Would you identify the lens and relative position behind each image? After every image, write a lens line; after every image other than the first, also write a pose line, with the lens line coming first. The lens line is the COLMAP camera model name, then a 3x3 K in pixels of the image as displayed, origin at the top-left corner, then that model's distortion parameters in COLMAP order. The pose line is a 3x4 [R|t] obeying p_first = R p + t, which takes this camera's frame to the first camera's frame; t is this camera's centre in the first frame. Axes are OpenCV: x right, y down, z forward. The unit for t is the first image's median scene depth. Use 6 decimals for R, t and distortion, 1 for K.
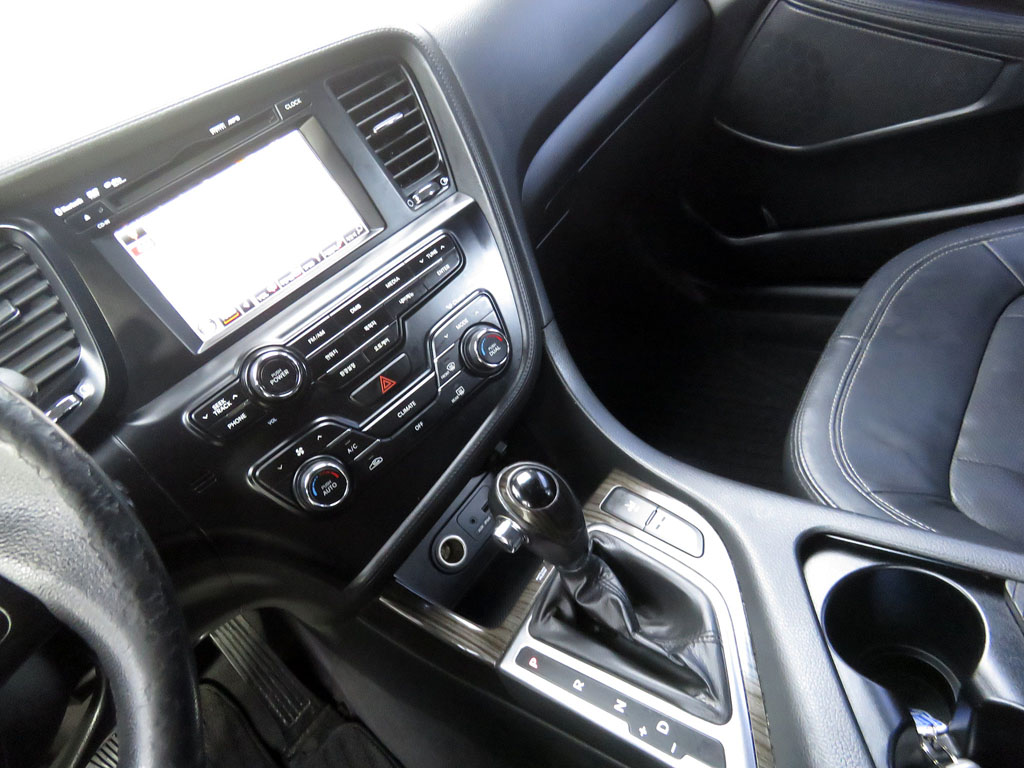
lens RADIAL K [[649.7, 0, 512.0], [0, 649.7, 384.0], [0, 0, 1]] dist [-0.006201, -0.001567]
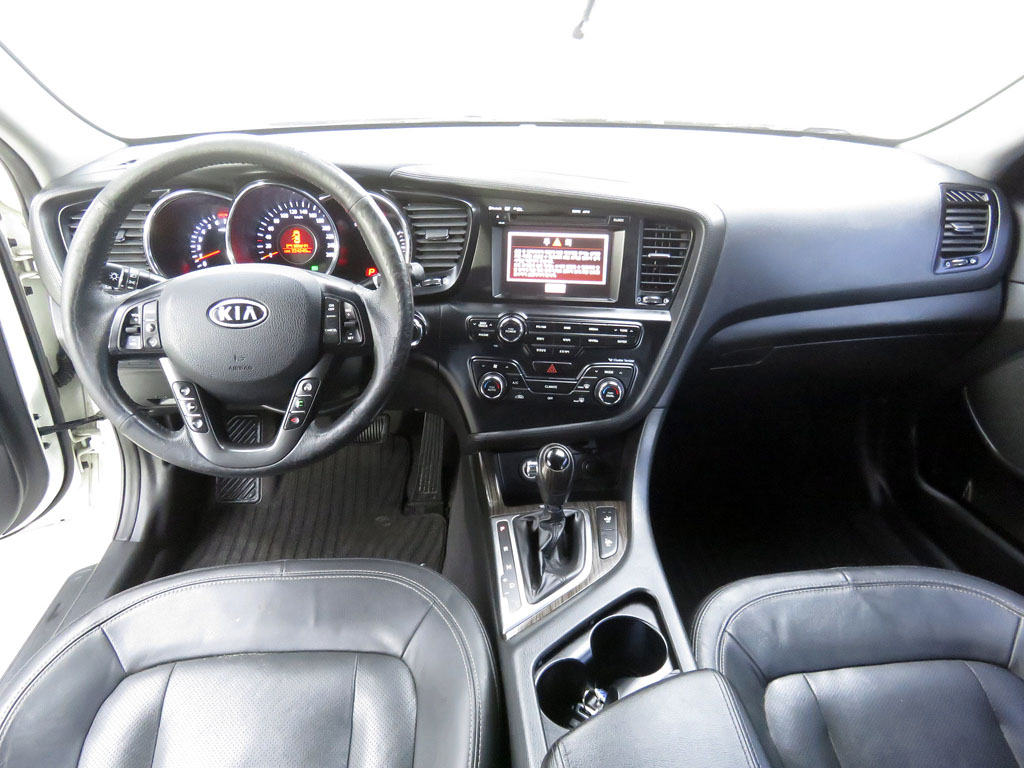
lens RADIAL K [[649.7, 0, 512.0], [0, 649.7, 384.0], [0, 0, 1]] dist [-0.006201, -0.001567]
pose [[0.637030, 0.653477, -0.408853, 0.504763], [-0.635153, 0.745518, 0.201950, -0.263673], [0.436777, 0.131036, 0.889975, -0.671989]]
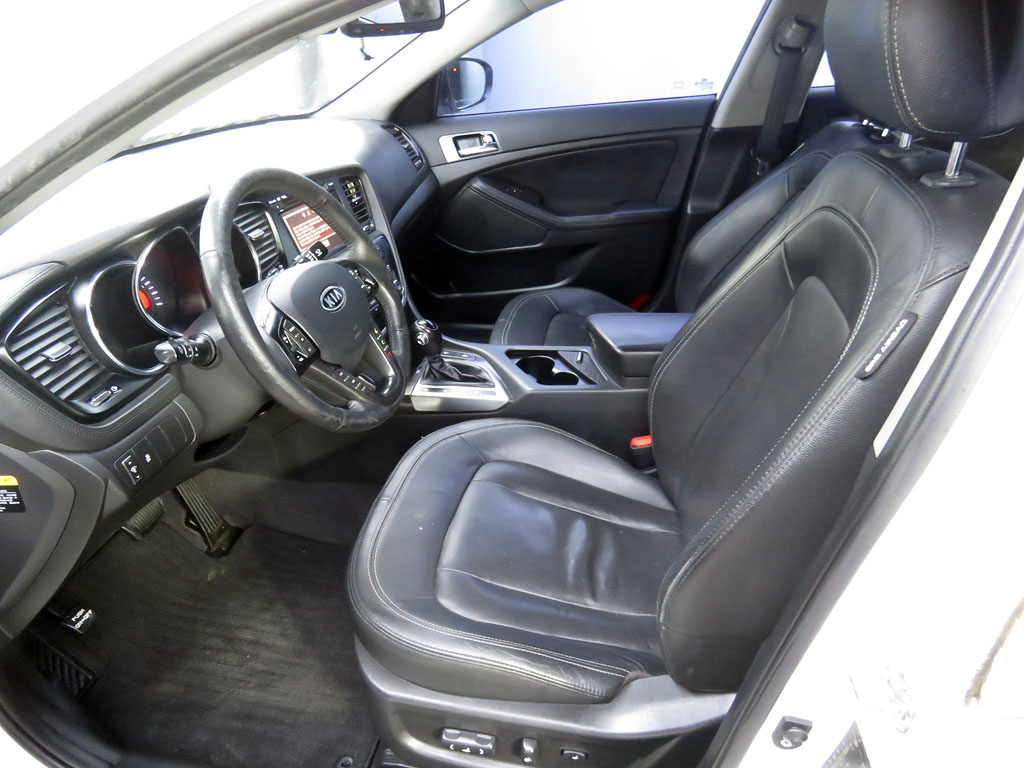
lens RADIAL K [[649.7, 0, 512.0], [0, 649.7, 384.0], [0, 0, 1]] dist [-0.006201, -0.001567]
pose [[0.830910, 0.072721, 0.551634, -1.096318], [0.037621, 0.981811, -0.186098, 0.855057], [-0.555134, 0.175384, 0.813060, -1.361598]]
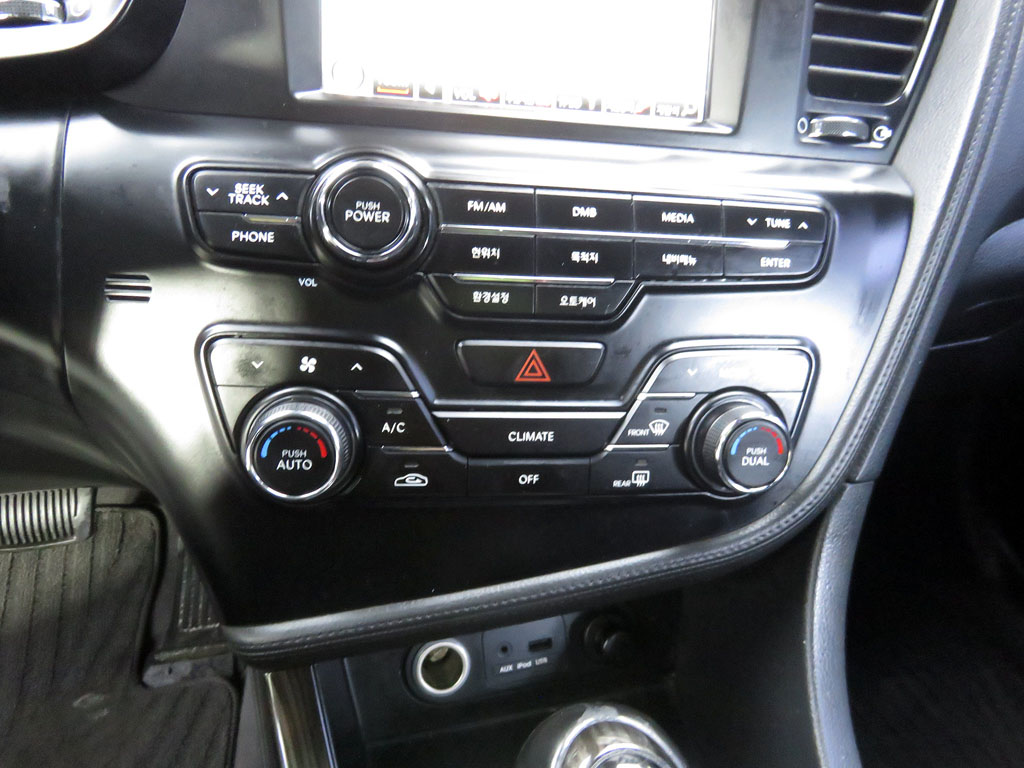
lens RADIAL K [[649.7, 0, 512.0], [0, 649.7, 384.0], [0, 0, 1]] dist [-0.006201, -0.001567]
pose [[0.736603, 0.631455, -0.242239, -0.078798], [-0.637587, 0.767820, 0.062730, -0.012072], [0.225607, 0.108241, 0.968187, 0.515524]]
